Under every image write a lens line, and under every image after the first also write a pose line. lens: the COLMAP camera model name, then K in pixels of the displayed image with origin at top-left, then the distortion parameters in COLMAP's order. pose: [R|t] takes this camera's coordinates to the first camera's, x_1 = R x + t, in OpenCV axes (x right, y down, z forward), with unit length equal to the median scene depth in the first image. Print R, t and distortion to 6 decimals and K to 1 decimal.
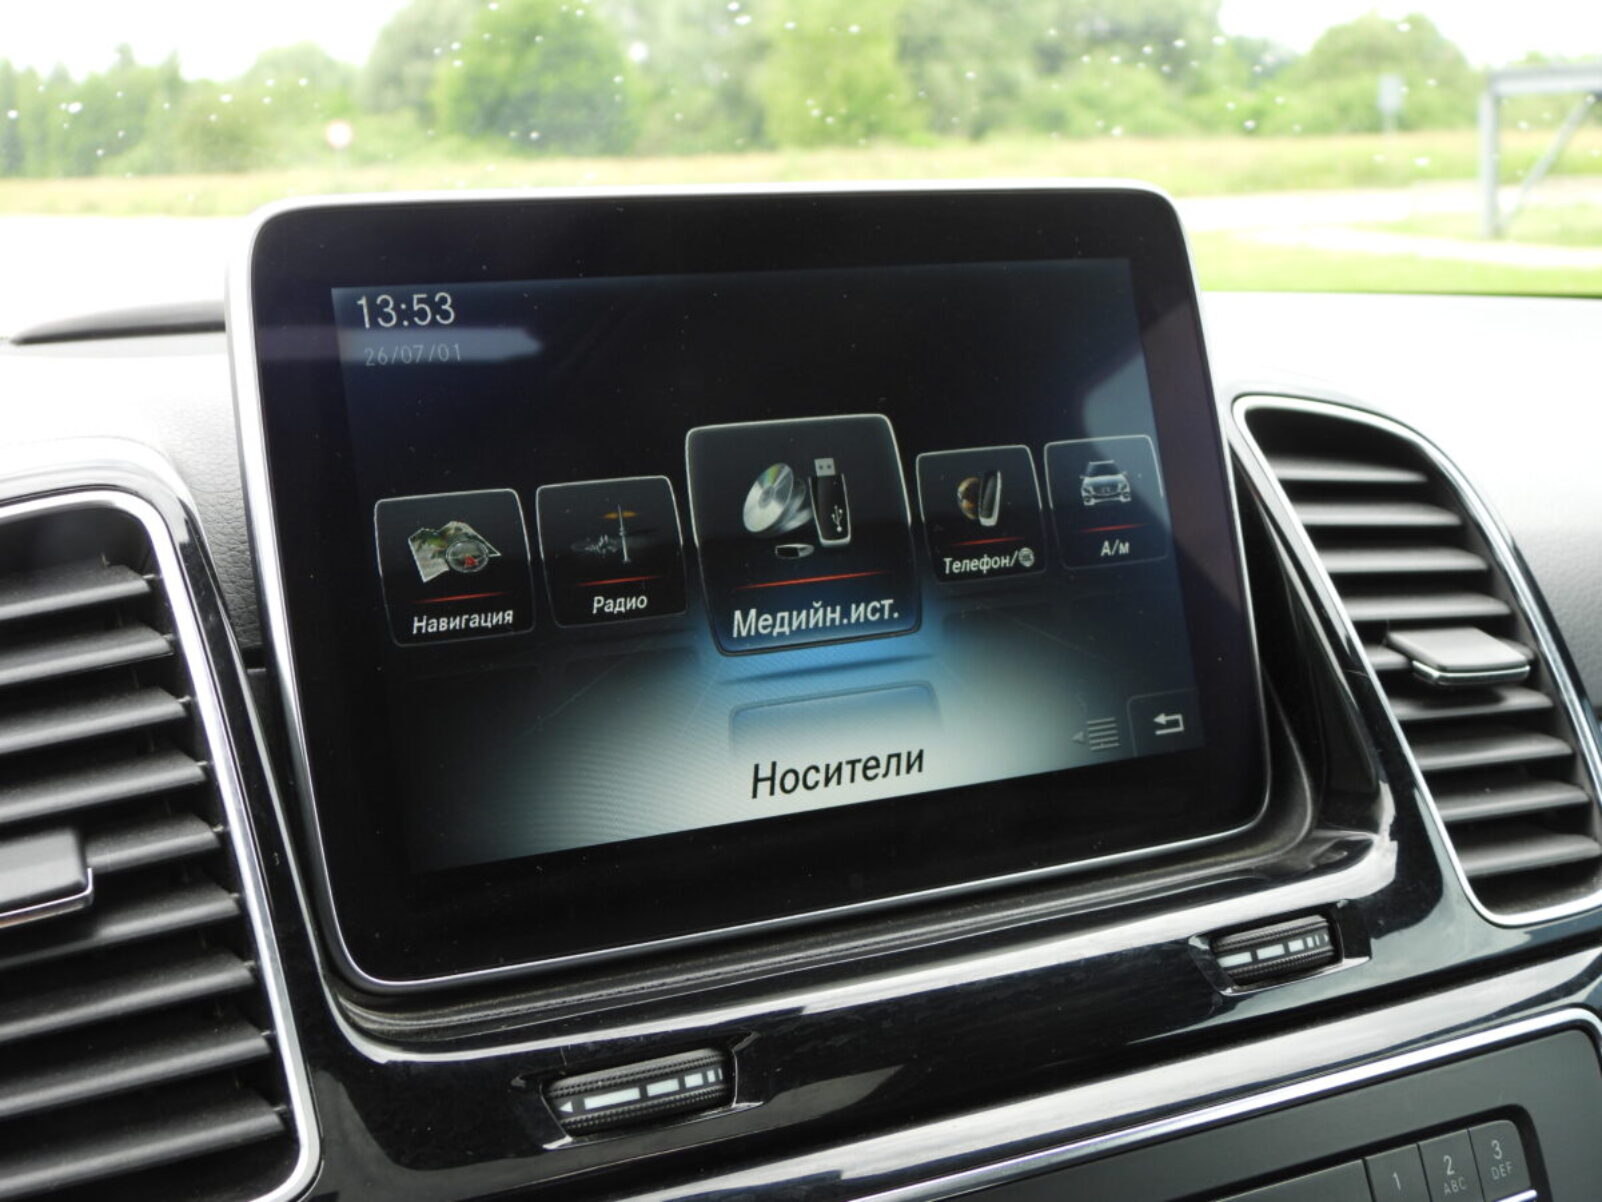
lens RADIAL K [[2388.8, 0, 801.0], [0, 2388.8, 601.0], [0, 0, 1]] dist [-0.044212, -0.098988]
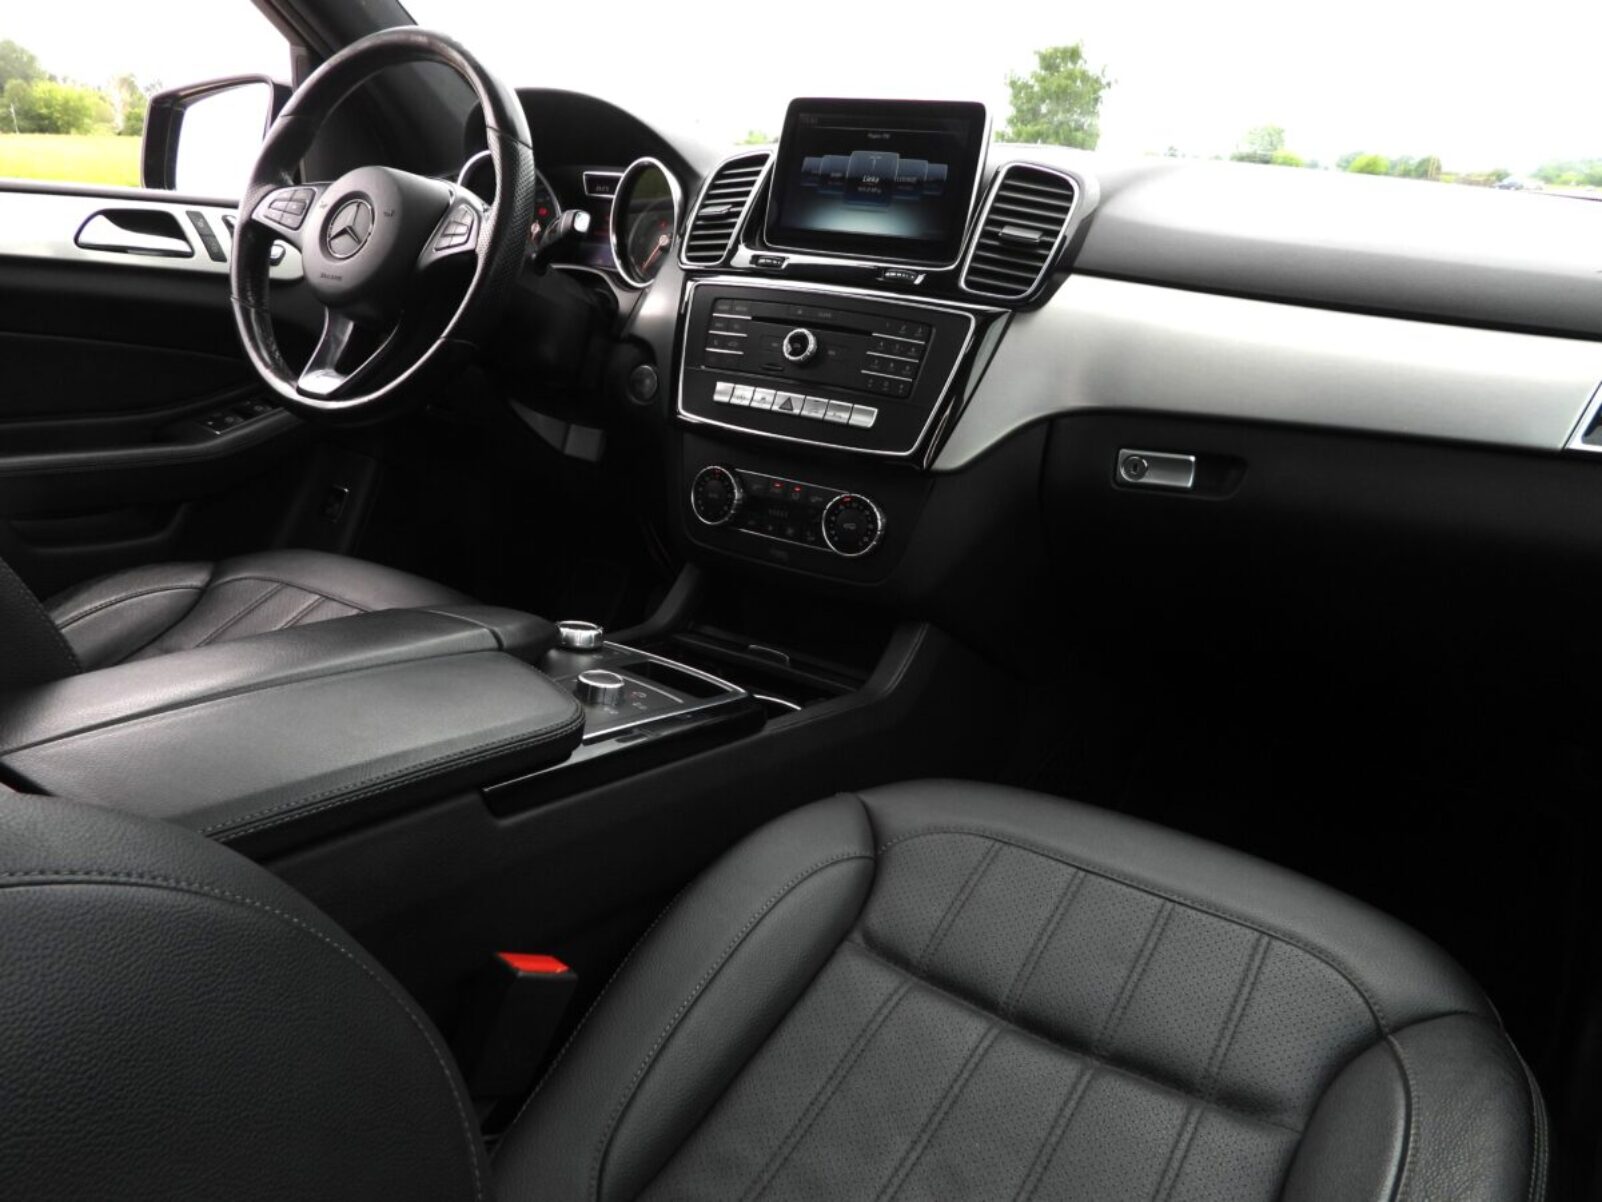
lens RADIAL K [[1218.3, 0, 801.0], [0, 1218.3, 601.0], [0, 0, 1]] dist [-0.007542, 0.004055]
pose [[0.479129, 0.345852, -0.806735, 2.214115], [-0.206602, 0.937714, 0.279300, 0.120558], [0.853083, 0.032852, 0.520740, -0.341527]]
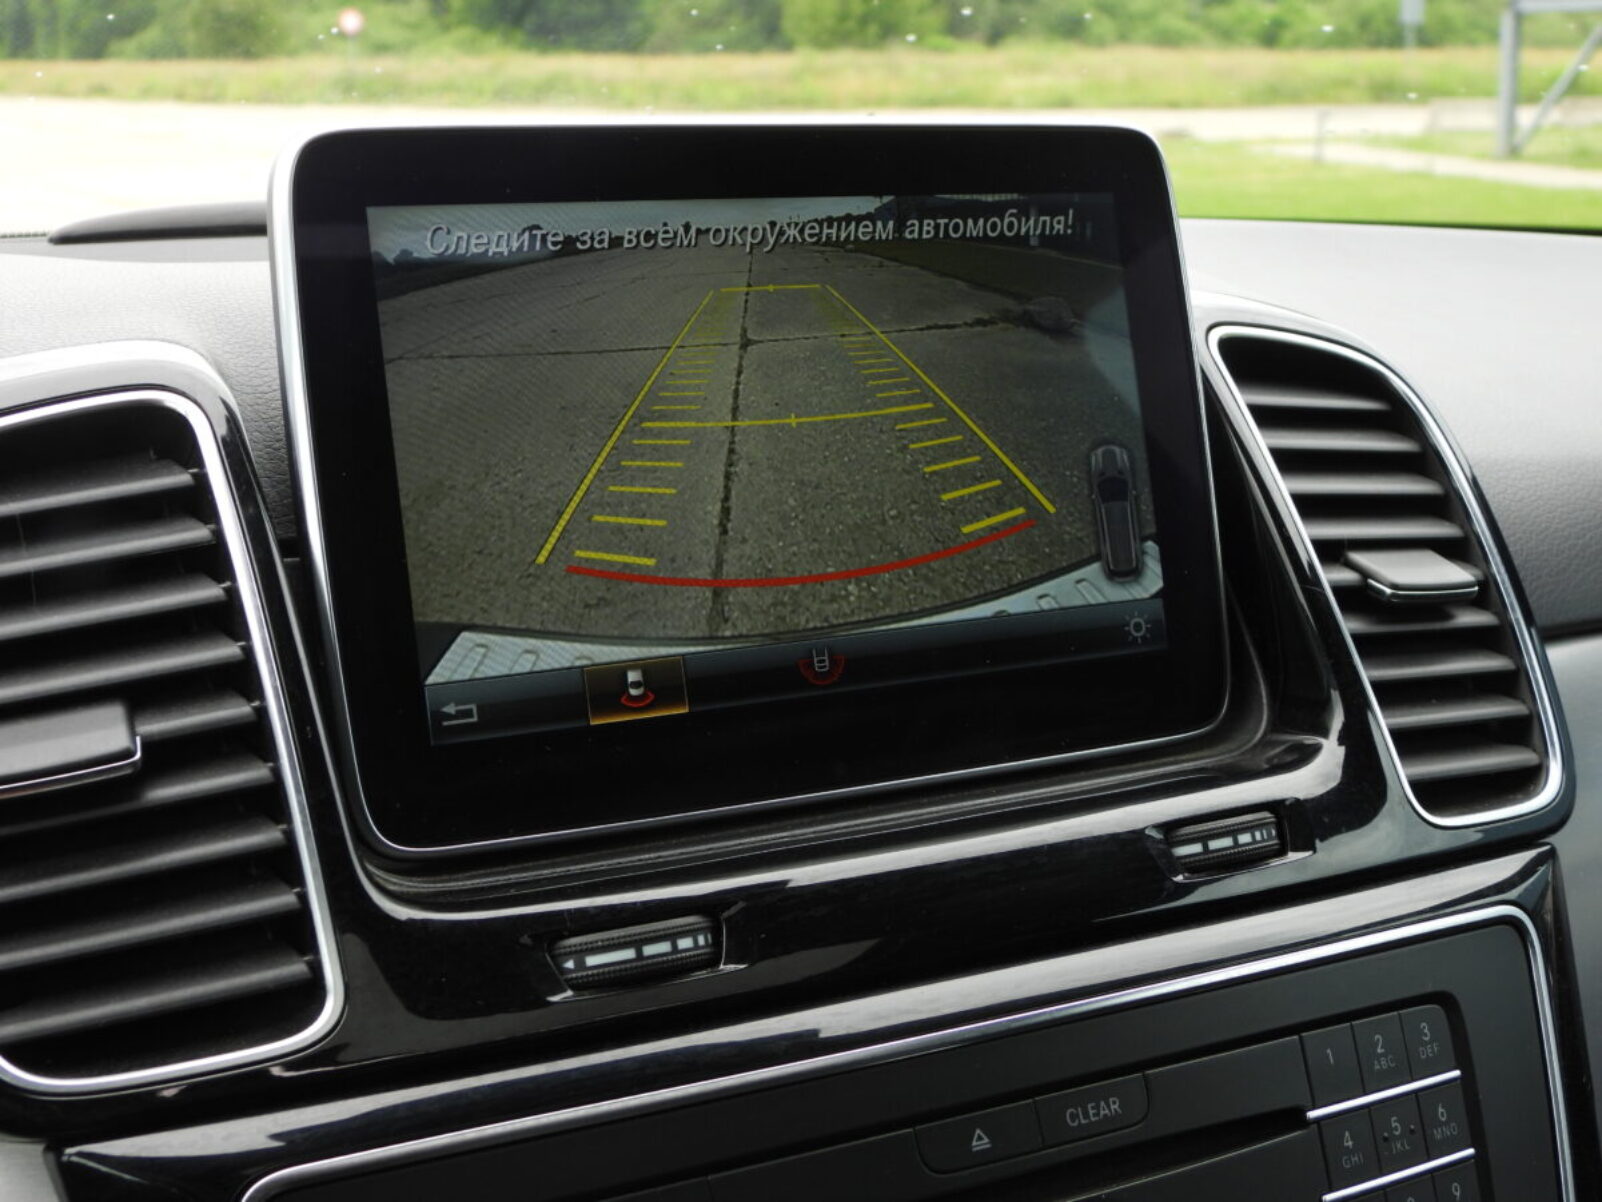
lens RADIAL K [[2388.8, 0, 801.0], [0, 2388.8, 601.0], [0, 0, 1]] dist [-0.044212, -0.098988]
pose [[0.999673, 0.025576, -0.000190, 0.003854], [-0.025548, 0.998852, 0.040523, -0.001780], [0.001226, -0.040505, 0.999179, -0.078893]]
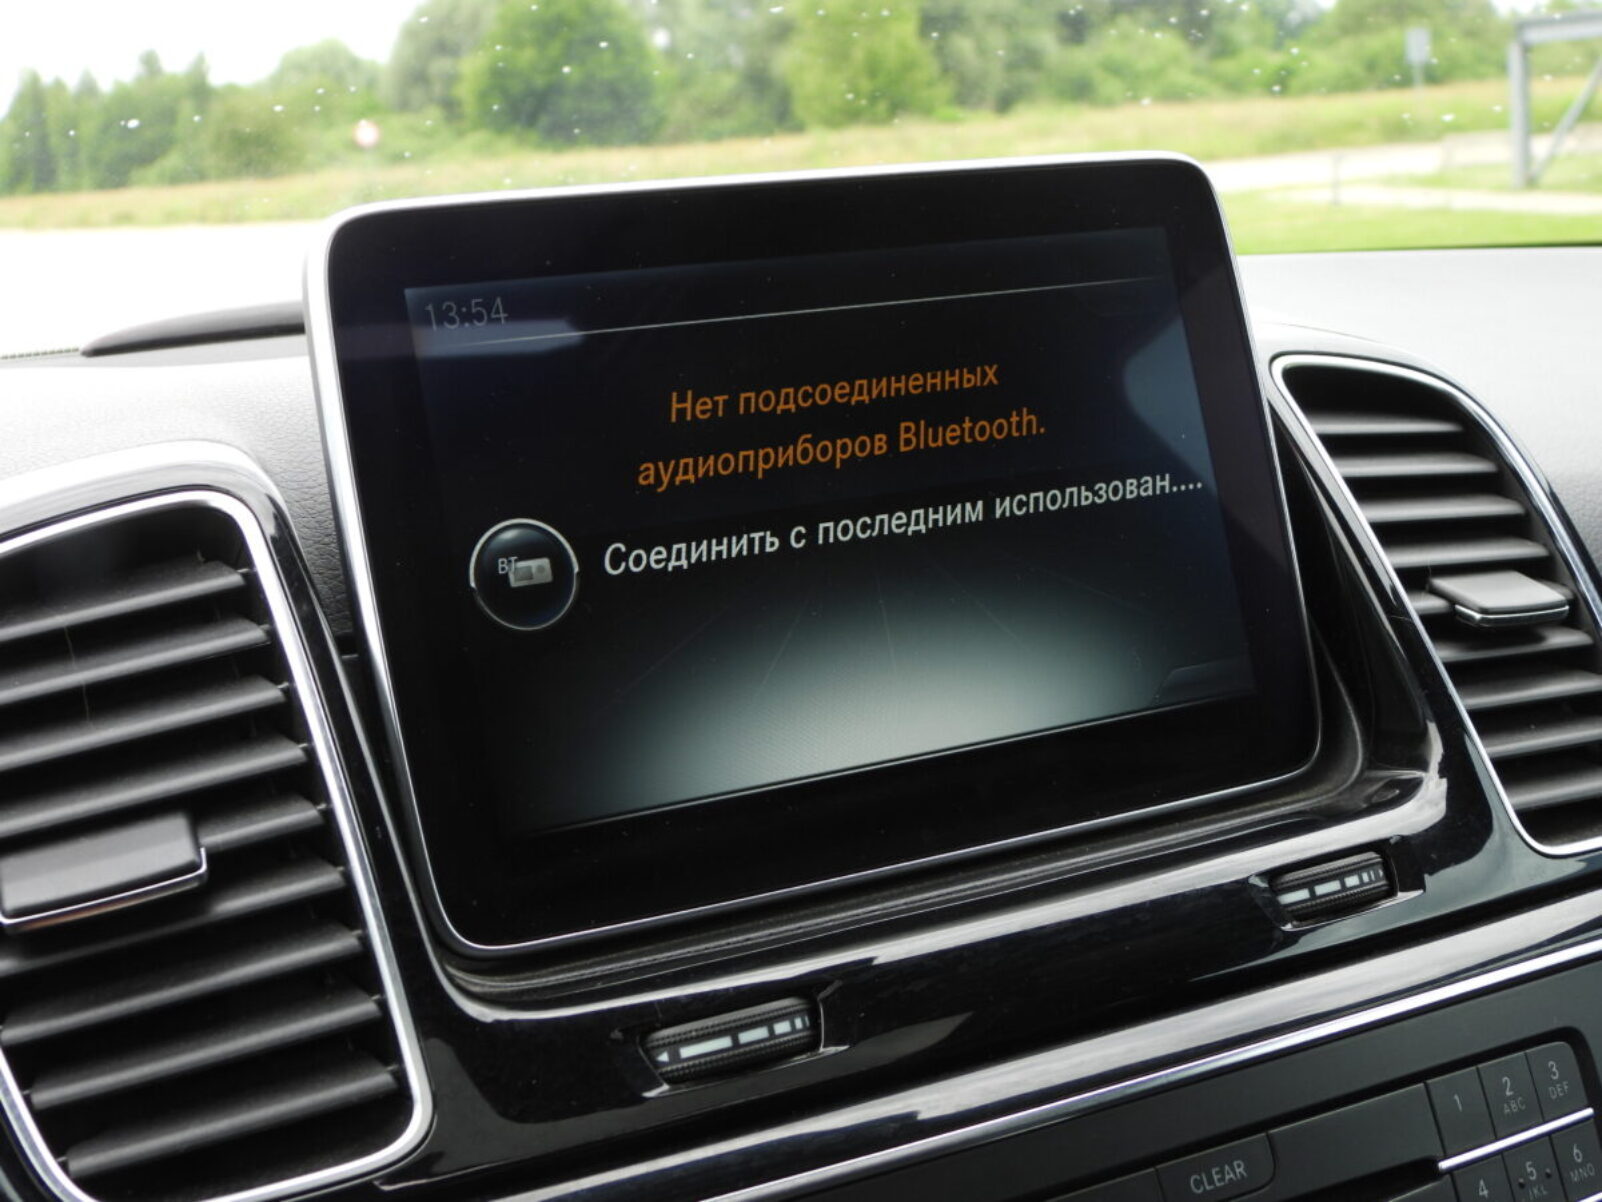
lens RADIAL K [[2388.8, 0, 801.0], [0, 2388.8, 601.0], [0, 0, 1]] dist [-0.044212, -0.098988]
pose [[0.998989, -0.040610, -0.019271, -0.007677], [0.040766, 0.999139, 0.007745, 0.004624], [0.018939, -0.008523, 0.999784, -0.043797]]
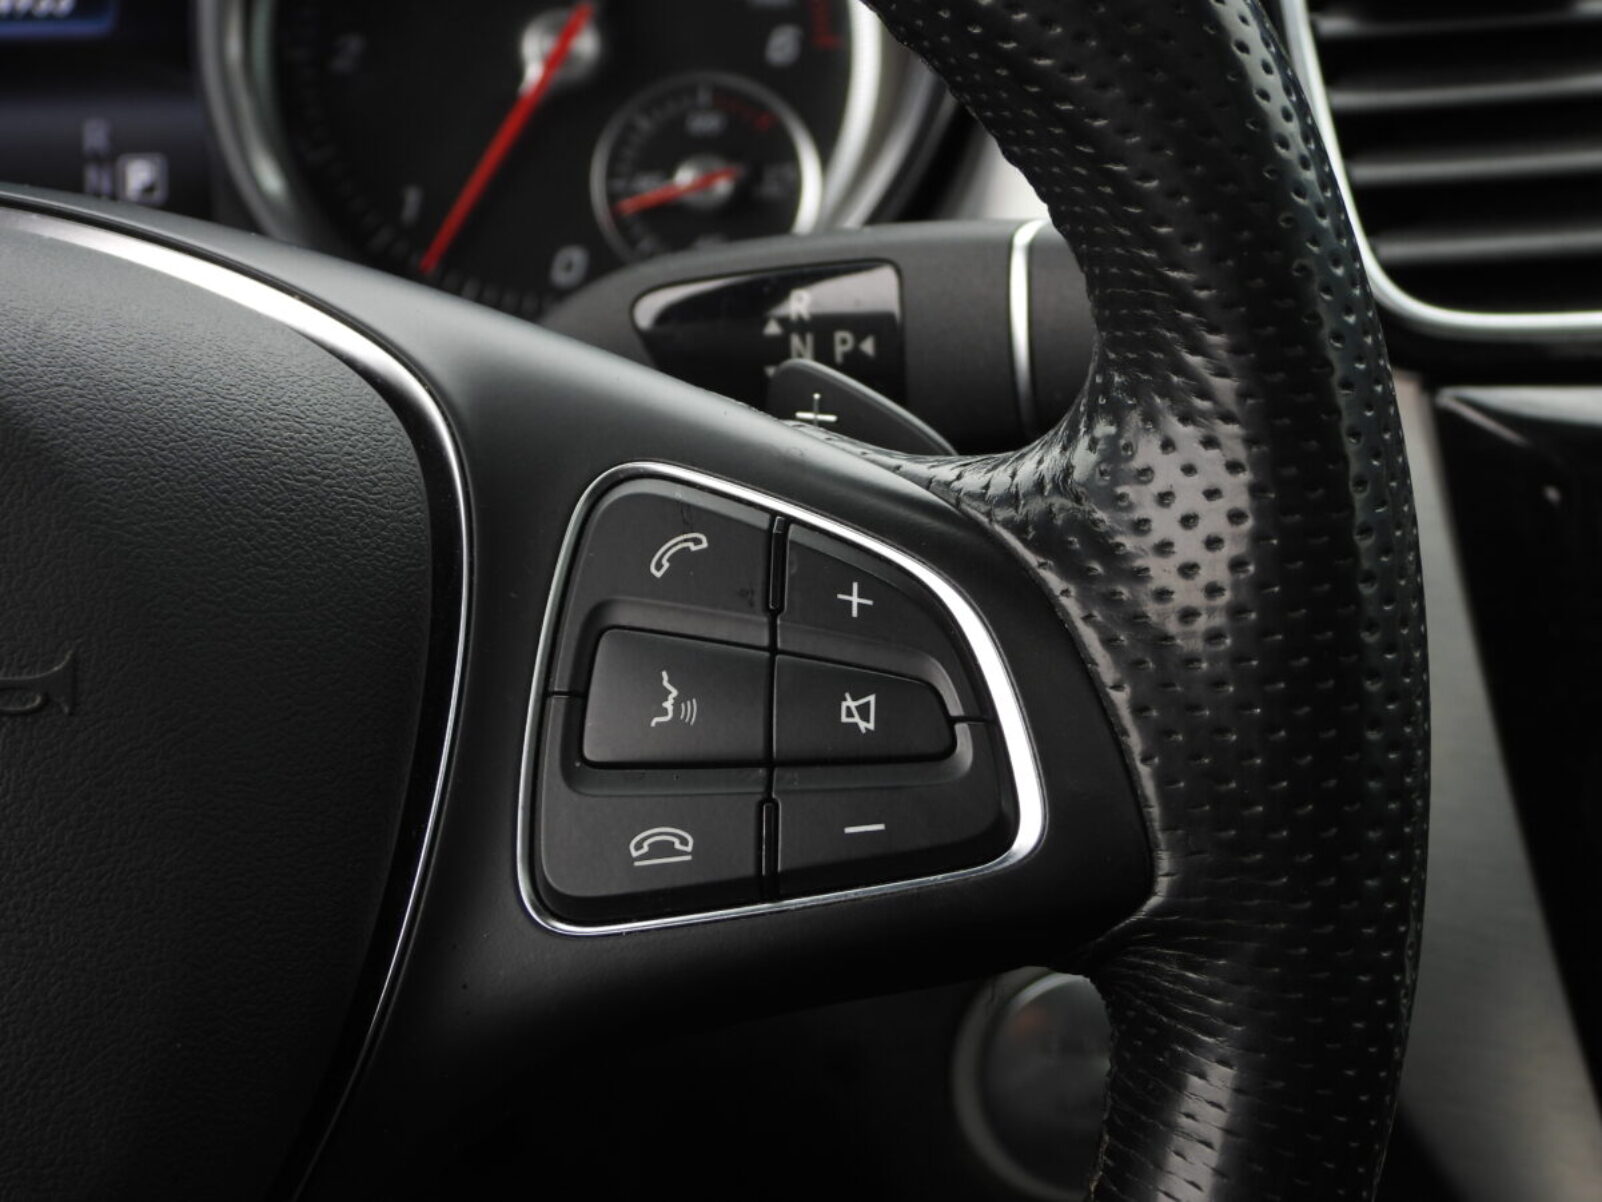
lens RADIAL K [[4418.5, 0, 801.0], [0, 4418.5, 601.0], [0, 0, 1]] dist [-0.102415, -0.265120]
pose [[0.894544, 0.195162, -0.402122, 0.142459], [-0.093450, 0.961421, 0.258720, -0.044423], [0.437101, -0.193858, 0.878272, -0.584942]]
